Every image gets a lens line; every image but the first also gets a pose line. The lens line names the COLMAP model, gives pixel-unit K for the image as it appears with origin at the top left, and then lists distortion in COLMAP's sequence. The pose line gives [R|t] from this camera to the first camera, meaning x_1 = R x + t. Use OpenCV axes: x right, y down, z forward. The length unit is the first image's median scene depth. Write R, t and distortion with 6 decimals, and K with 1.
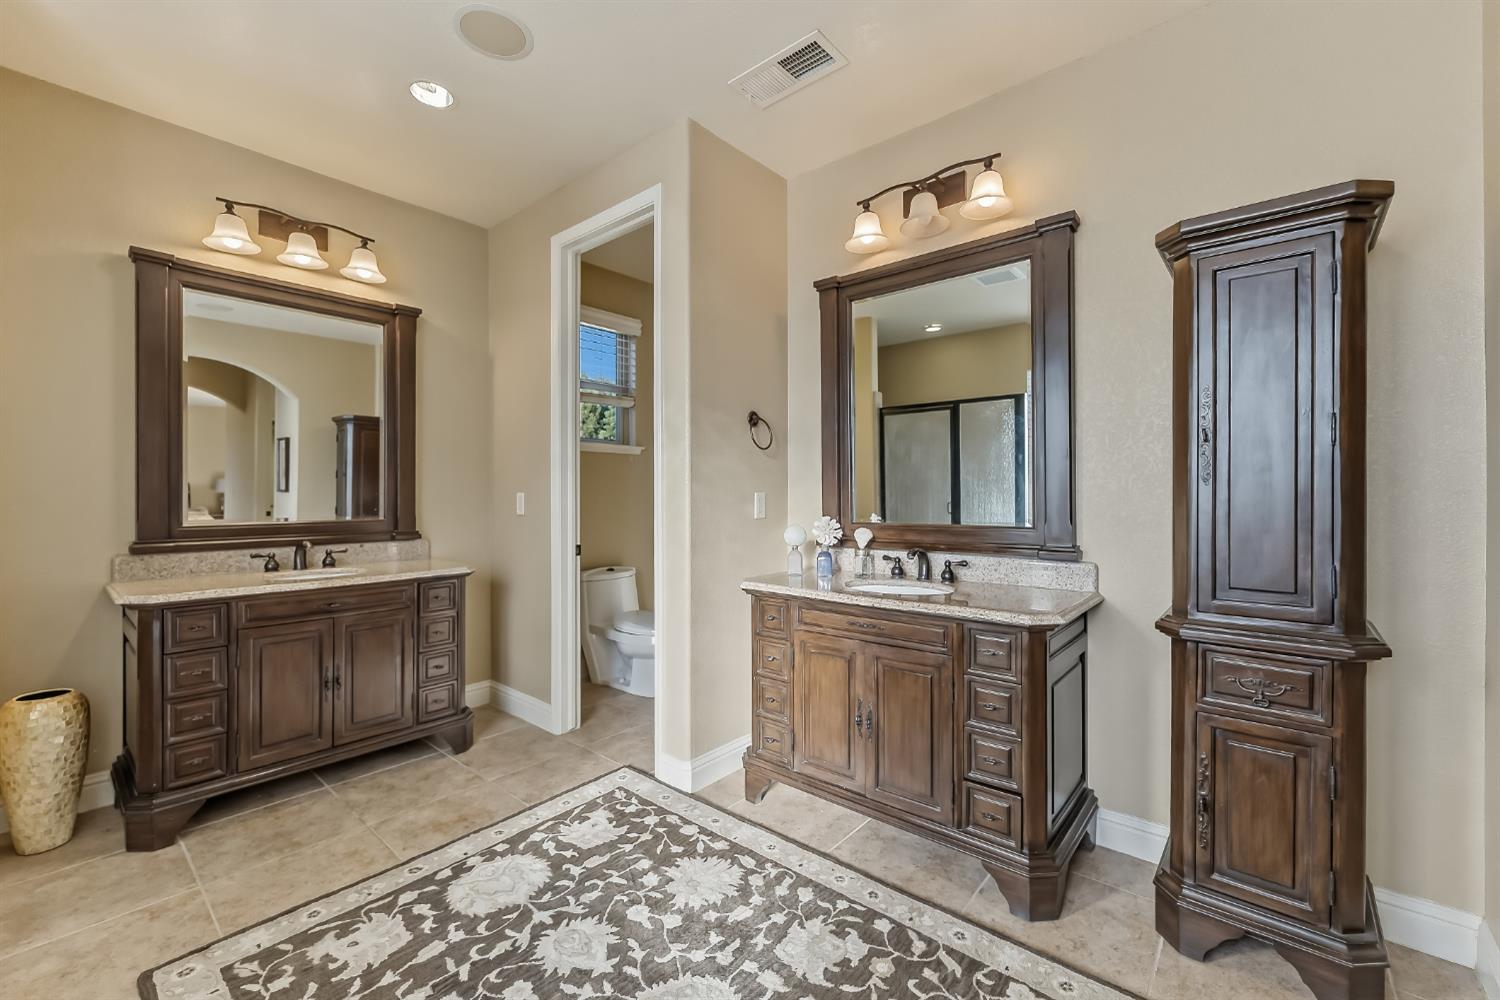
lens RADIAL K [[614.8, 0, 759.8], [0, 614.8, 494.3], [0, 0, 1]] dist [-0.000191, -0.000949]
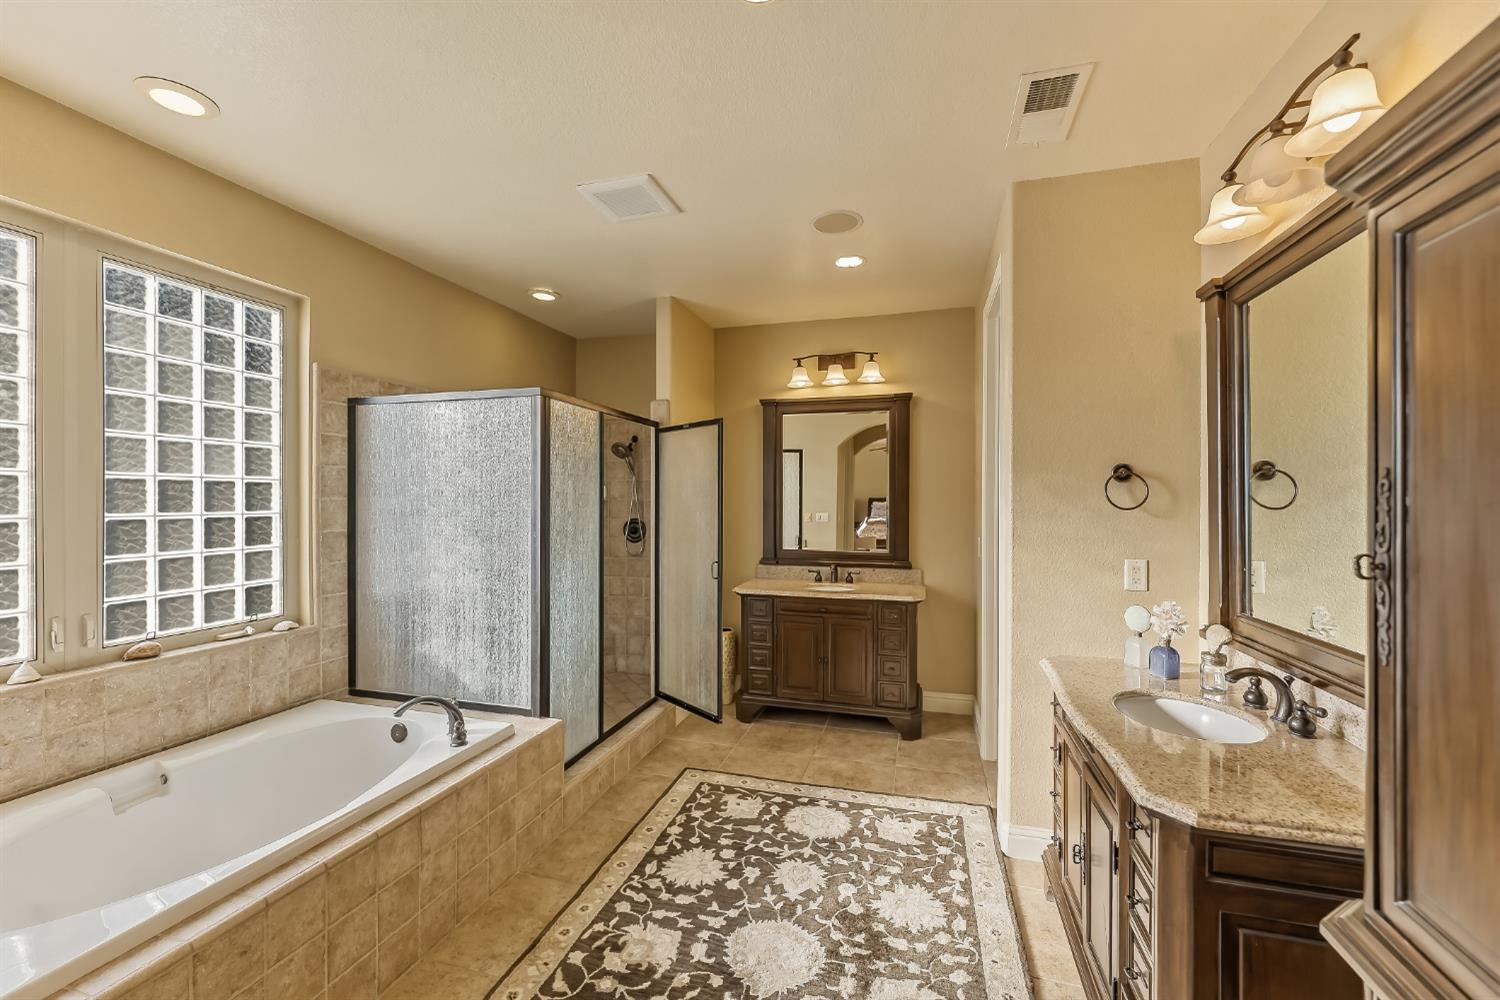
lens RADIAL K [[614.8, 0, 755.4], [0, 614.8, 500.9], [0, 0, 1]] dist [-0.000191, -0.000949]
pose [[0.407155, 0.006664, -0.913335, 0.790339], [-0.006455, 0.999969, 0.004419, -0.119561], [0.913336, 0.004096, 0.407185, 0.264866]]
